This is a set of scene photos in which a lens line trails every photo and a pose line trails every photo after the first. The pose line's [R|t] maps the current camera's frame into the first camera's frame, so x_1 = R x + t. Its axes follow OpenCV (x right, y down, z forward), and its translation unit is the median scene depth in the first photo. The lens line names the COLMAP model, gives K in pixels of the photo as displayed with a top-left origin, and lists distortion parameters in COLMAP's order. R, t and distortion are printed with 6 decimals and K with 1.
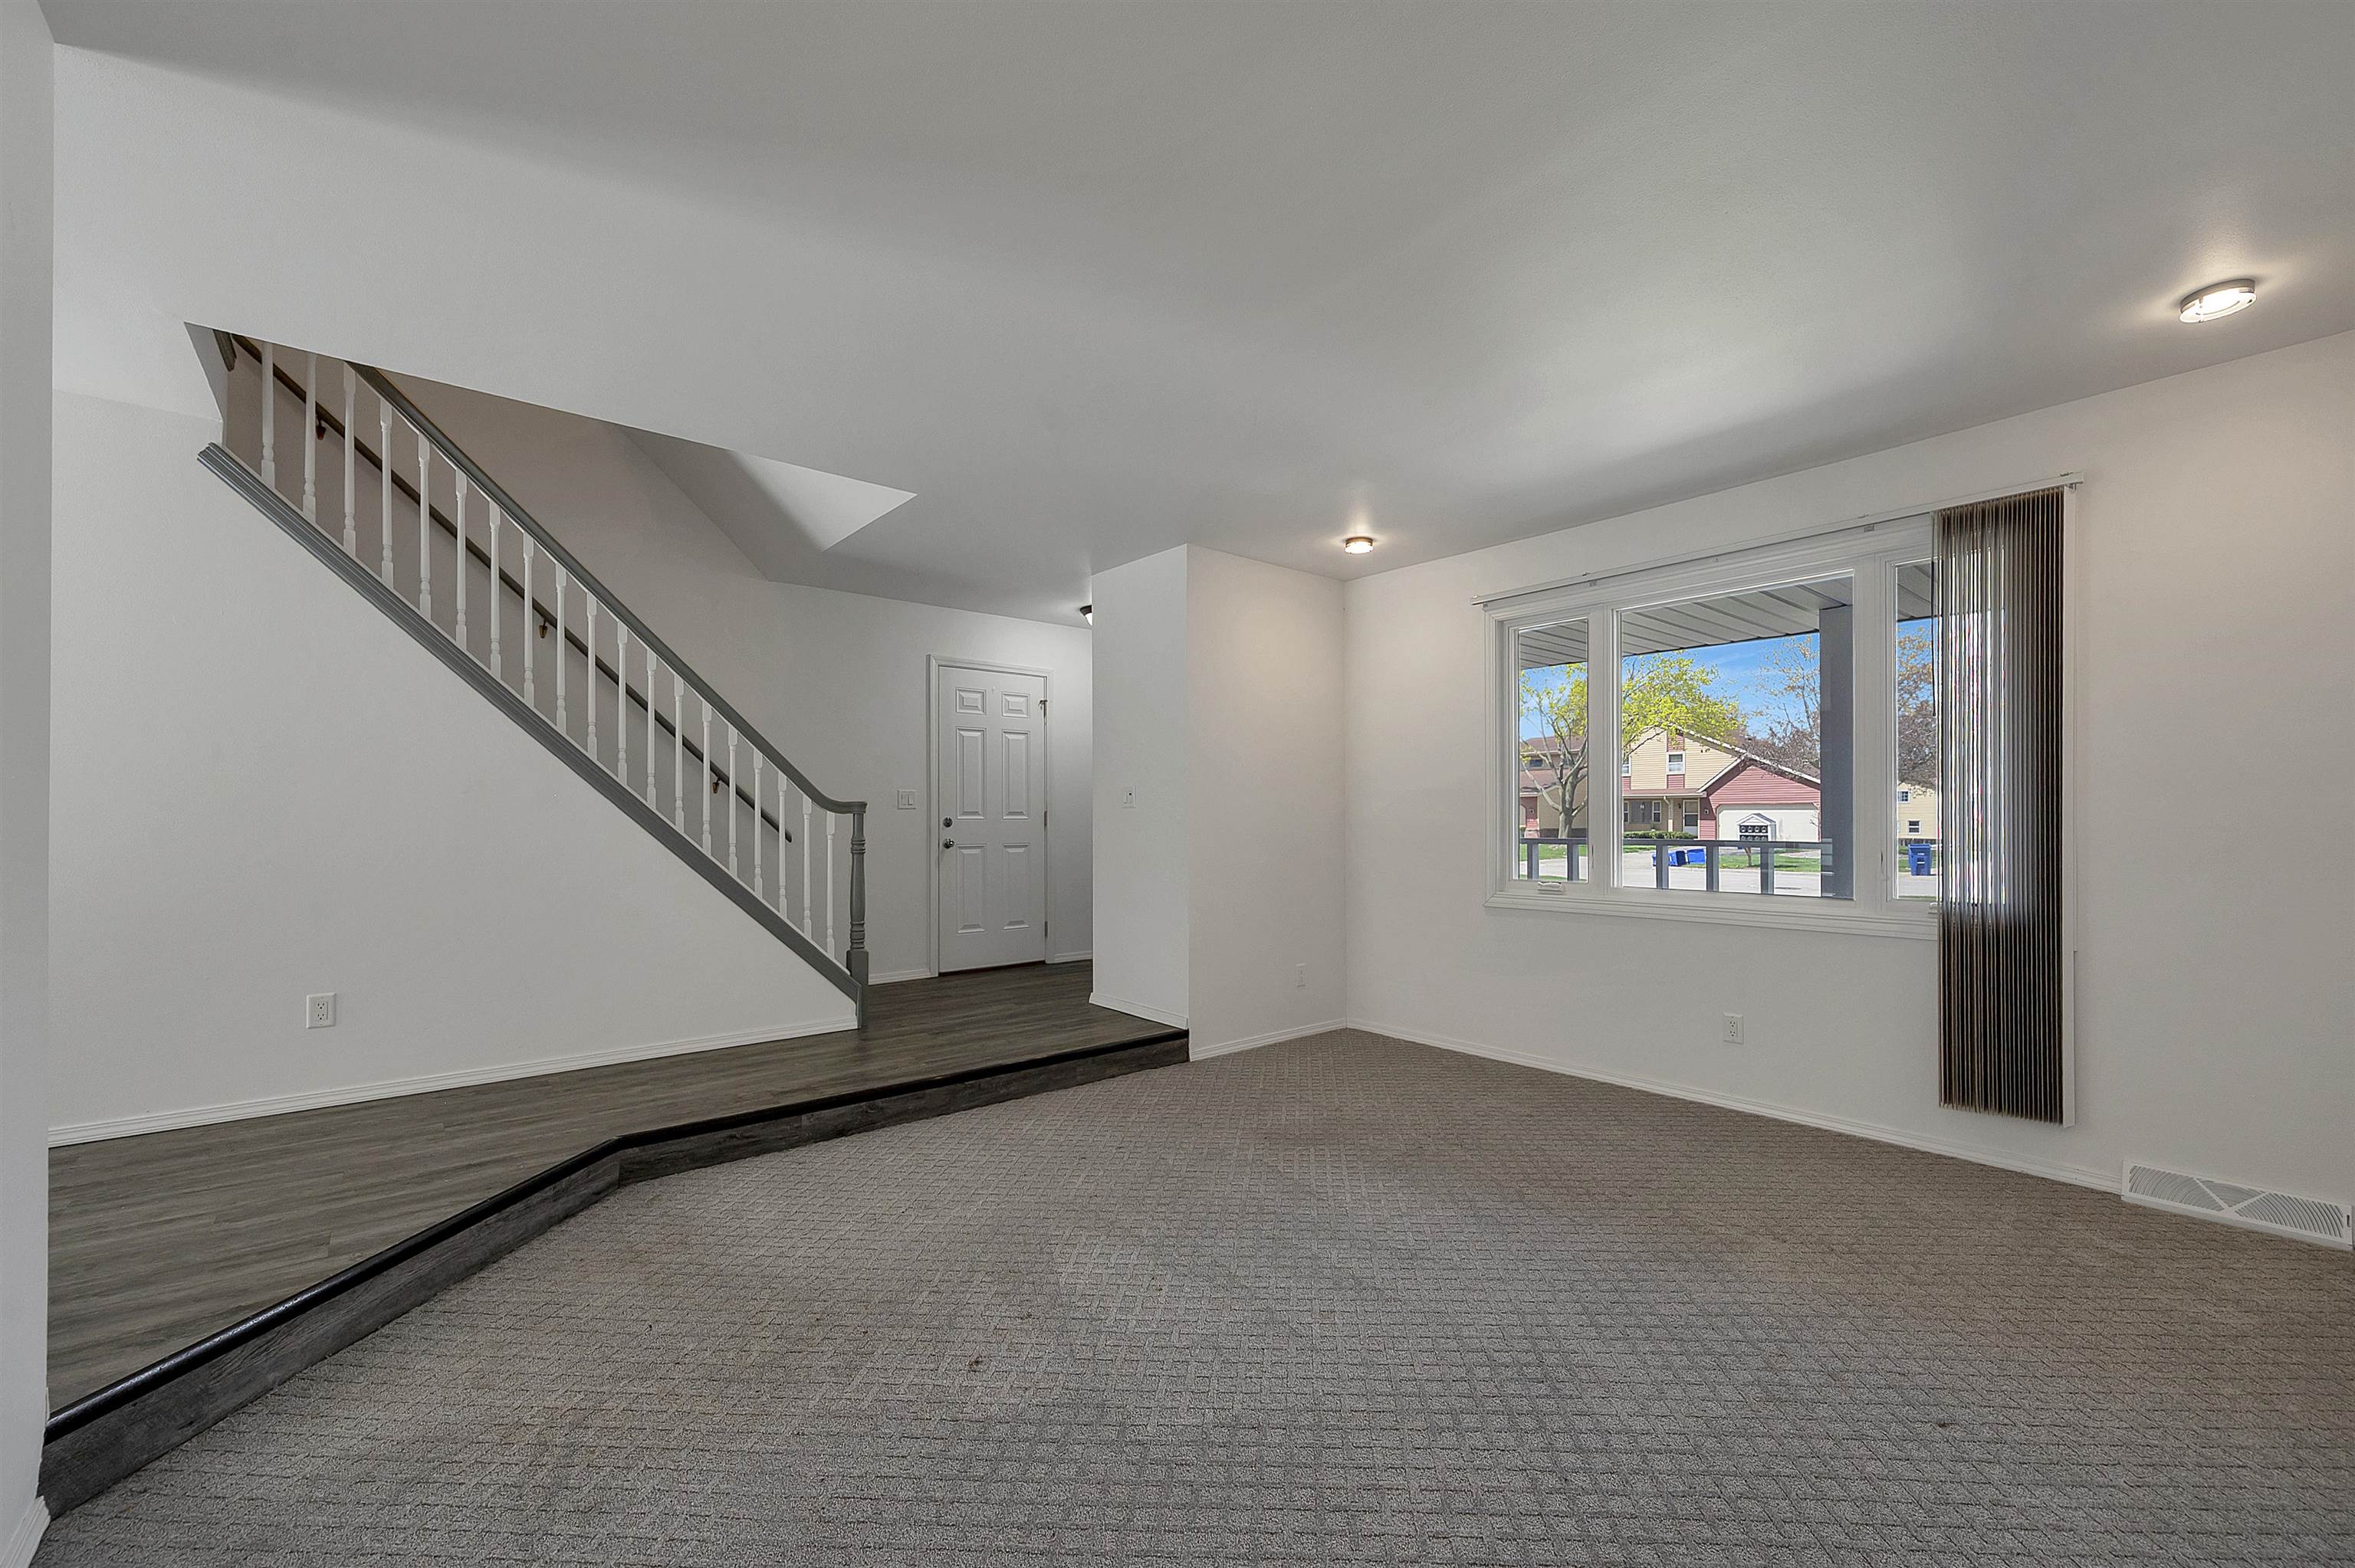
lens RADIAL K [[944.0, 0, 1182.2], [0, 944.0, 815.5], [0, 0, 1]] dist [0.000492, 0.000111]
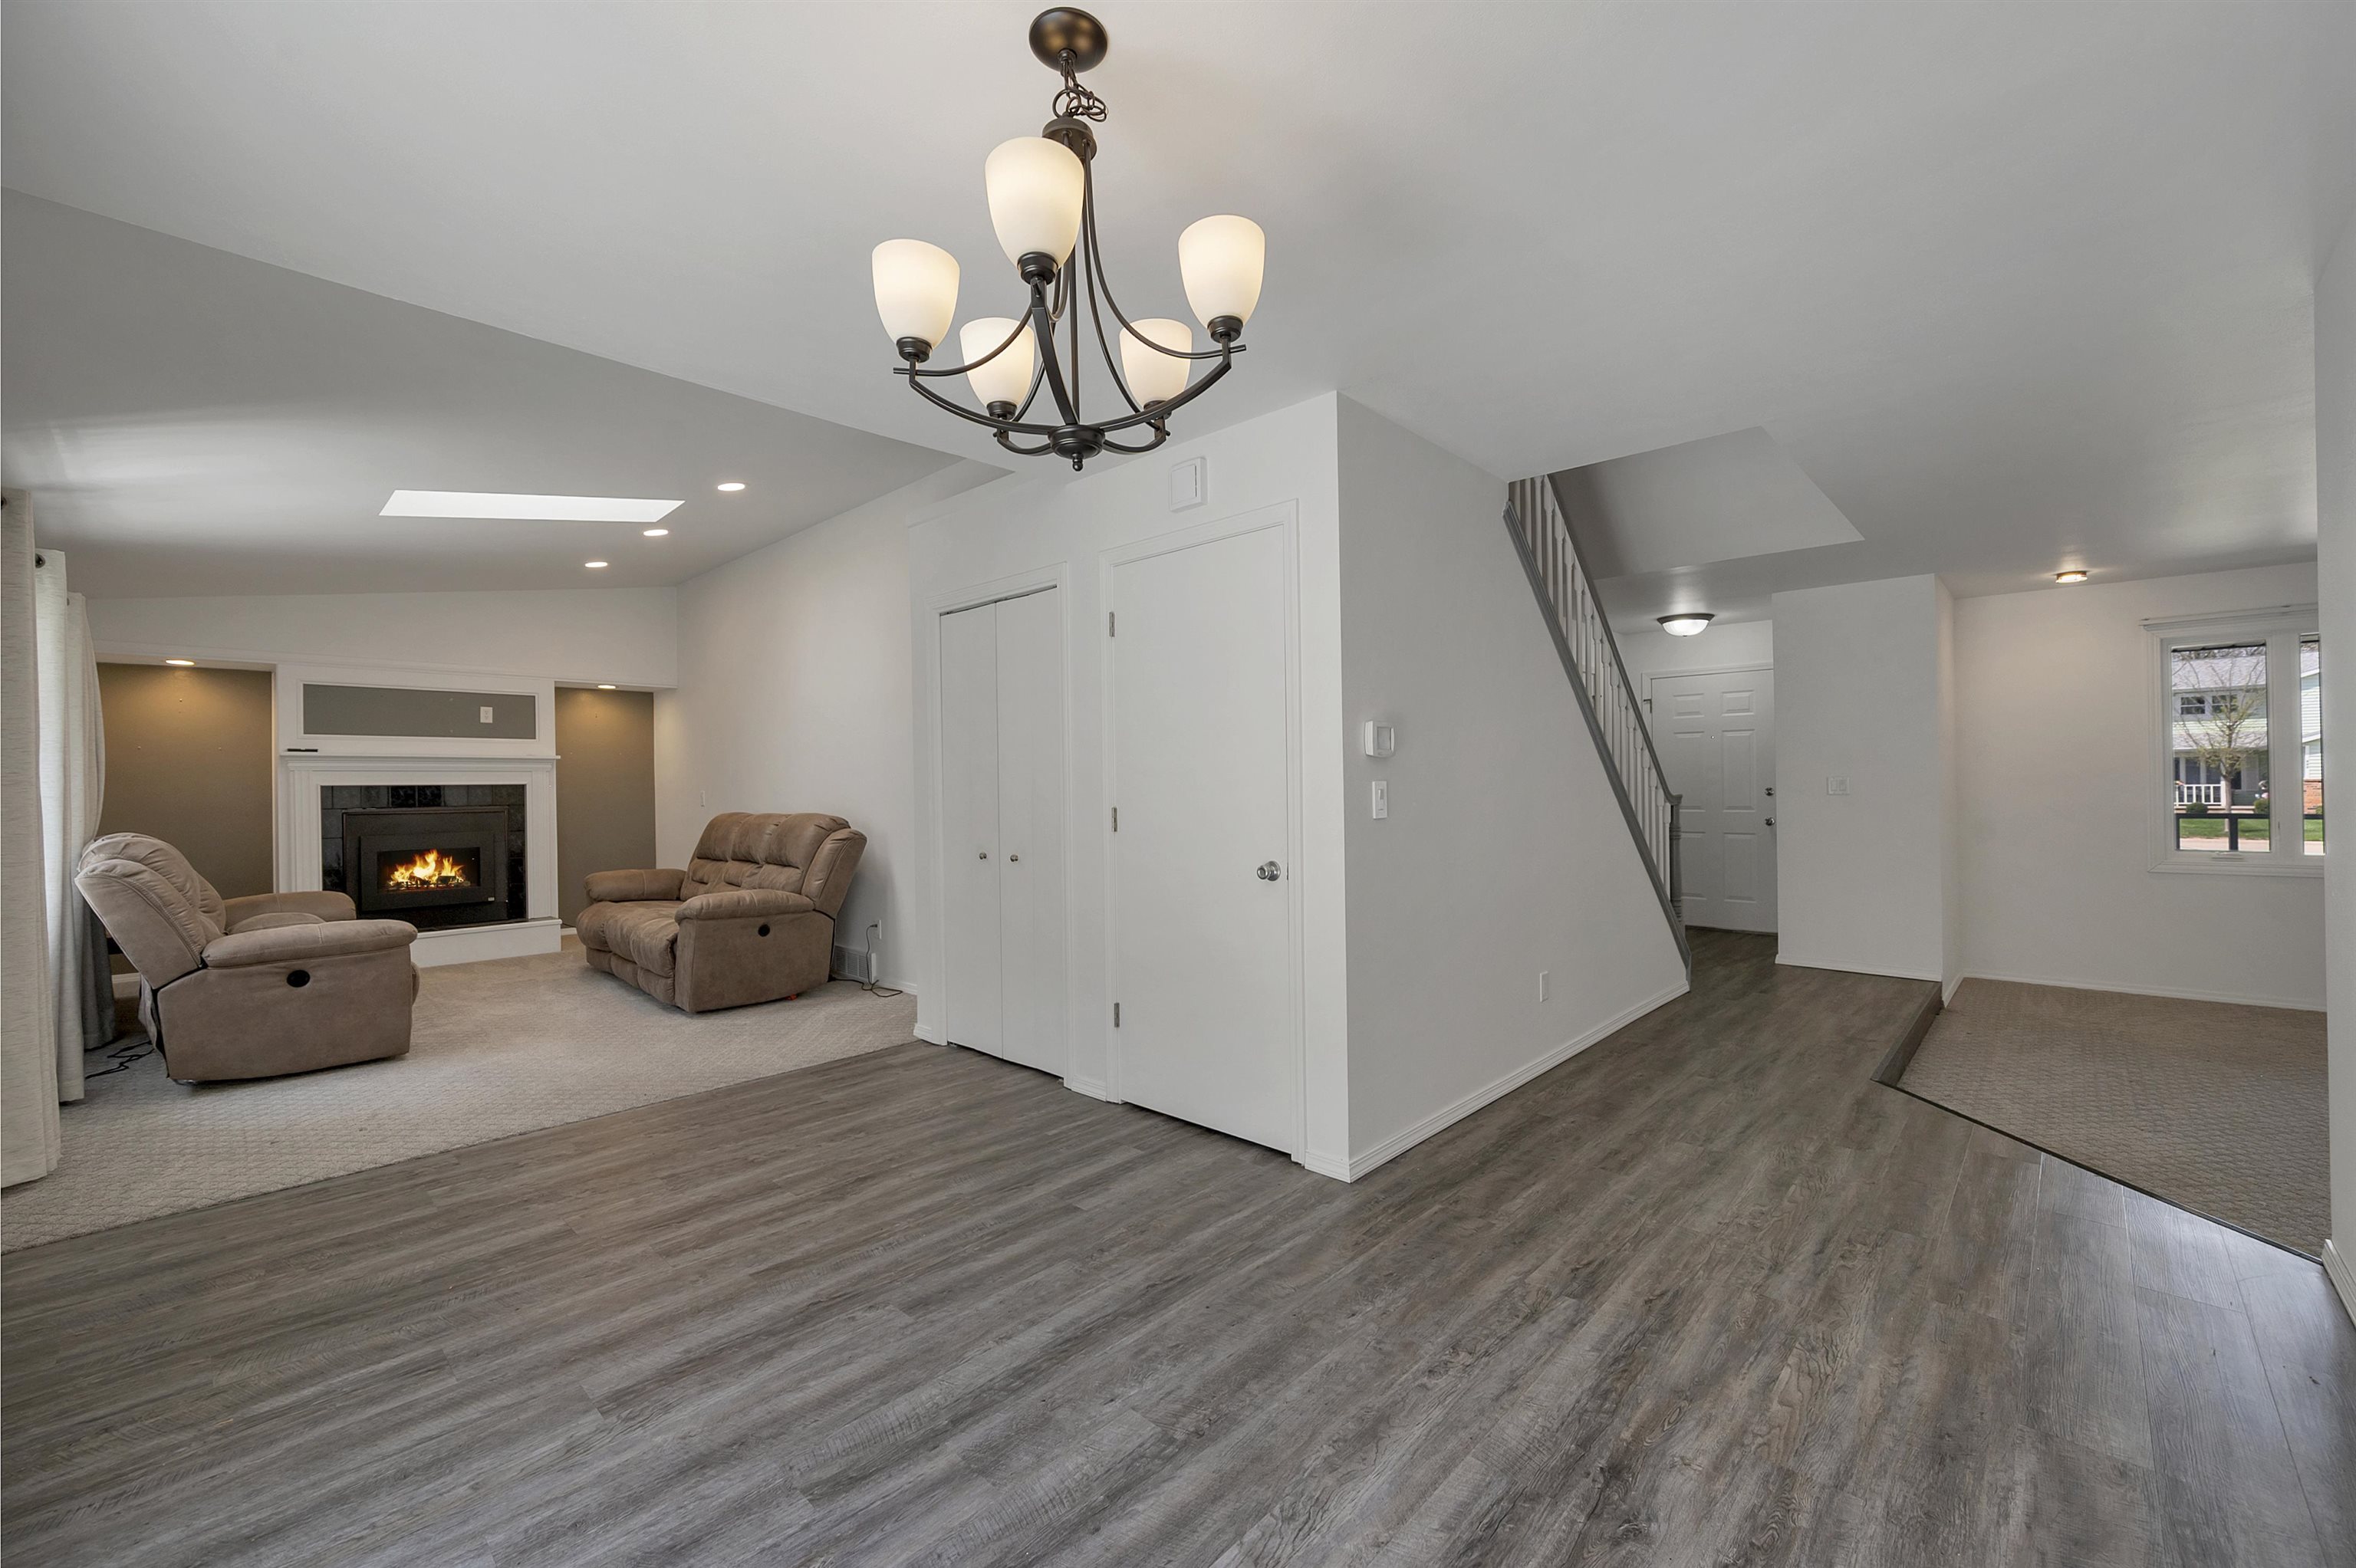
lens RADIAL K [[938.6, 0, 1178.0], [0, 938.6, 784.0], [0, 0, 1]] dist [-0.004803, -0.000242]
pose [[0.994701, -0.013818, 0.101878, -1.247487], [0.013933, 0.999903, -0.000409, -0.042271], [-0.101862, 0.001827, 0.994797, -0.091443]]
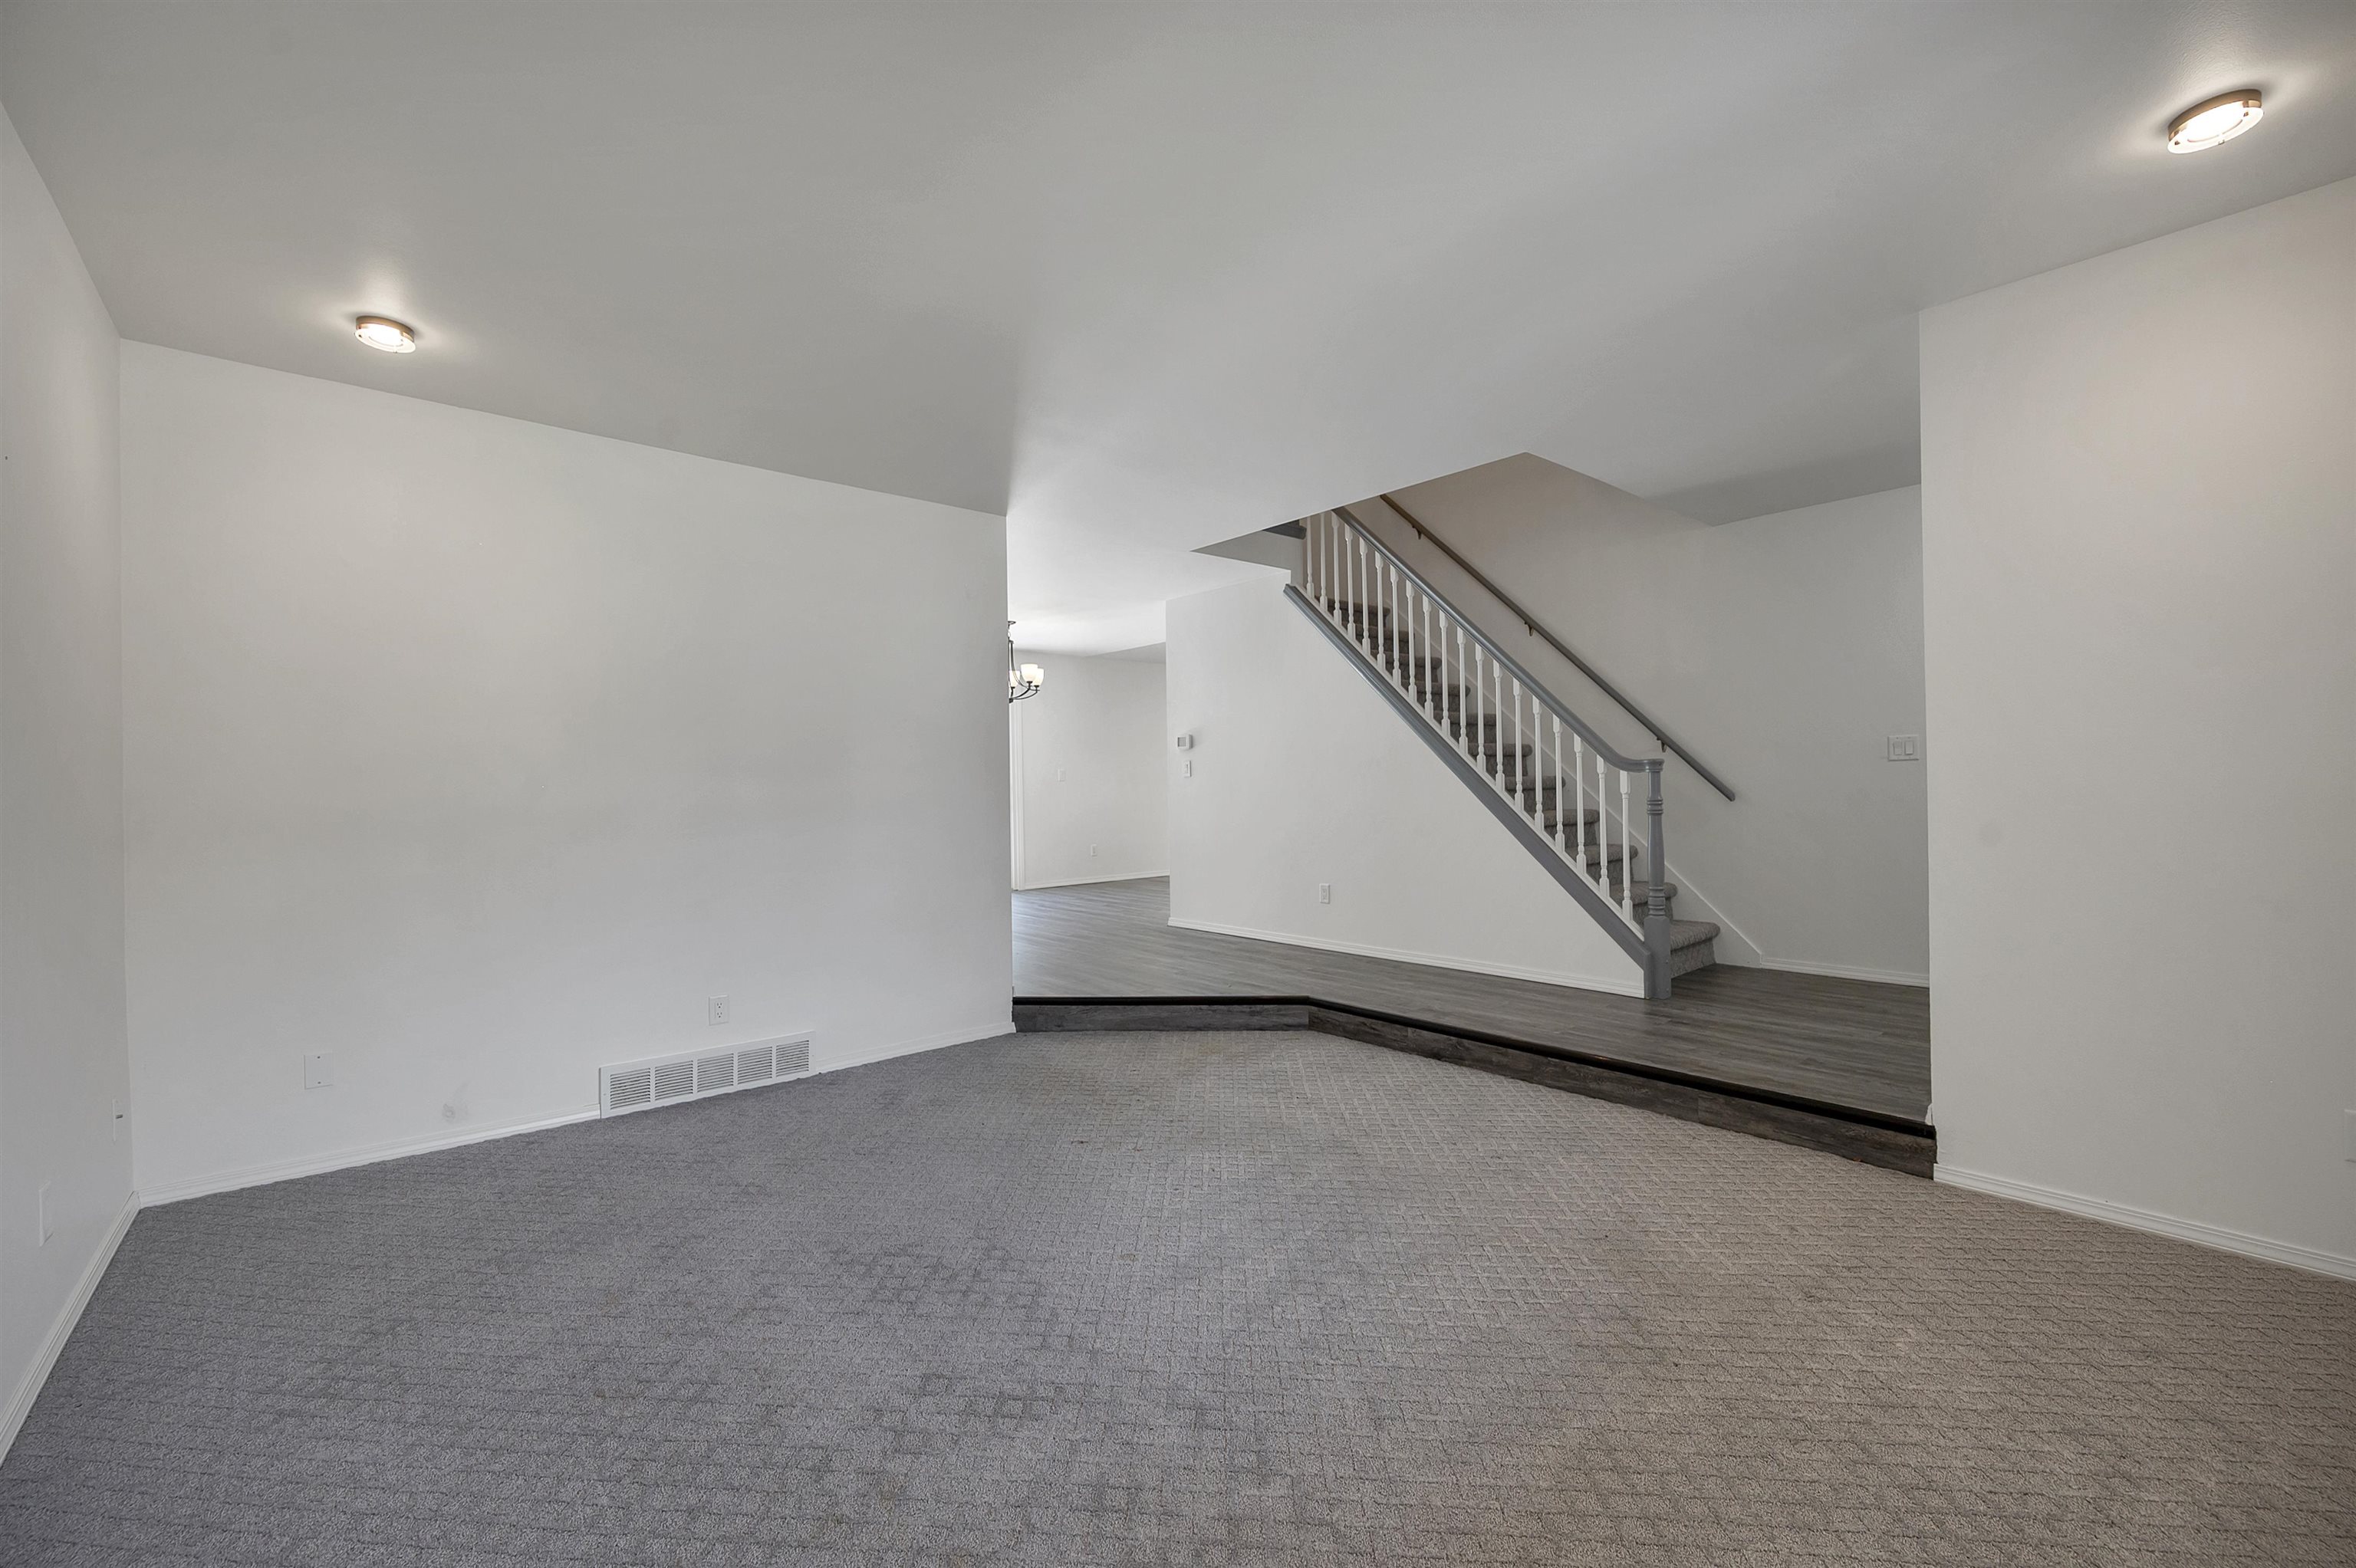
lens RADIAL K [[968.2, 0, 1184.2], [0, 968.2, 785.4], [0, 0, 1]] dist [-0.000616, 0.000348]
pose [[0.006112, 0.003120, -0.999976, 0.712866], [0.022552, 0.999740, 0.003257, -0.002207], [0.999727, -0.022572, 0.006040, 0.610605]]
